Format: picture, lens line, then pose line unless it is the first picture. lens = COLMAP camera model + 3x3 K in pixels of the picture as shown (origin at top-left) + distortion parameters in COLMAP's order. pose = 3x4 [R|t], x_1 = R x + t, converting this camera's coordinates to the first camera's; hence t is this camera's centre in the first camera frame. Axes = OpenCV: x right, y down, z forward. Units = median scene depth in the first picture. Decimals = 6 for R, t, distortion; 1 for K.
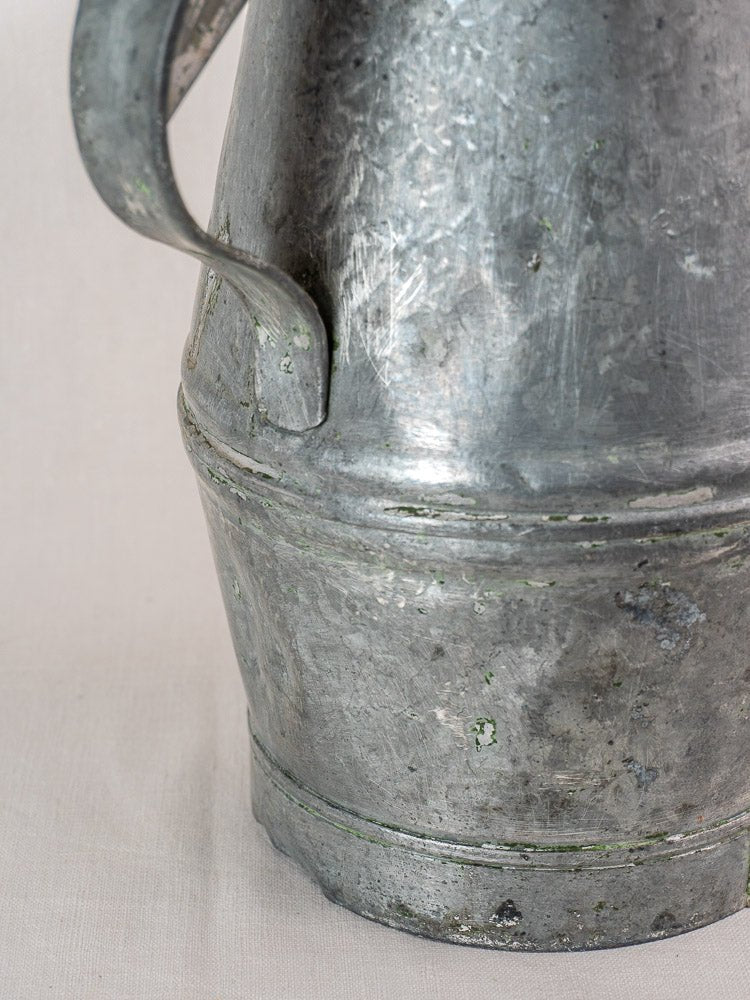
lens RADIAL K [[2417.0, 0, 377.5], [0, 2417.0, 448.6], [0, 0, 1]] dist [0.107500, 0.645443]
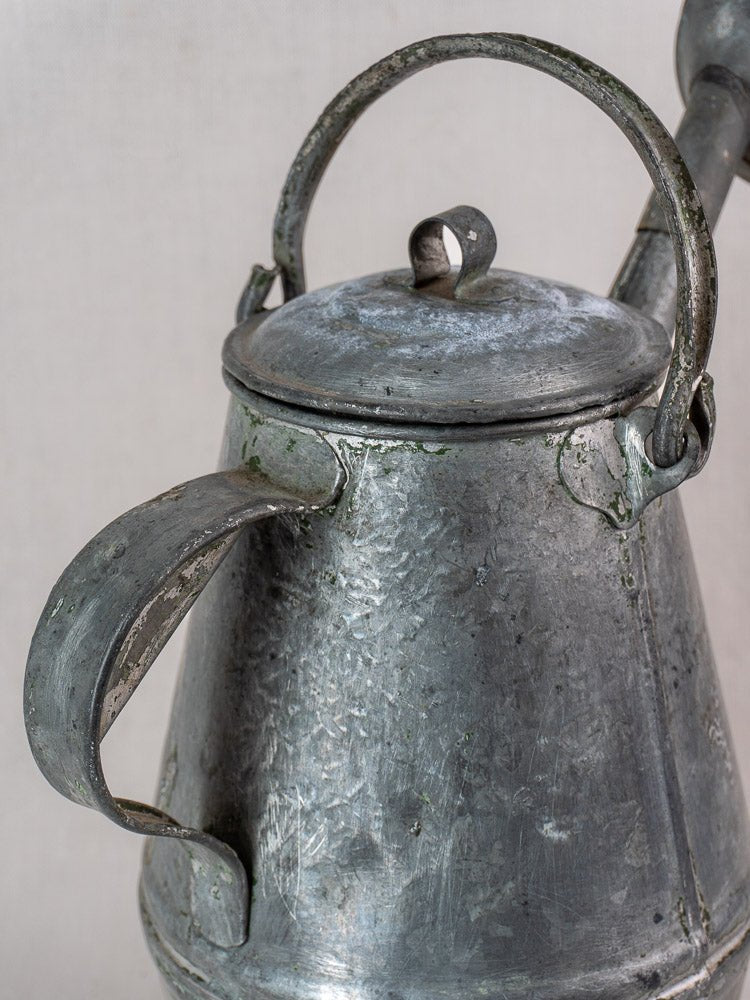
lens RADIAL K [[2417.0, 0, 377.5], [0, 2417.0, 448.6], [0, 0, 1]] dist [0.107500, 0.645443]
pose [[0.998246, 0.015808, -0.057053, 0.110394], [-0.016378, 0.999820, -0.009527, -0.250915], [0.056892, 0.010444, 0.998326, -0.197548]]
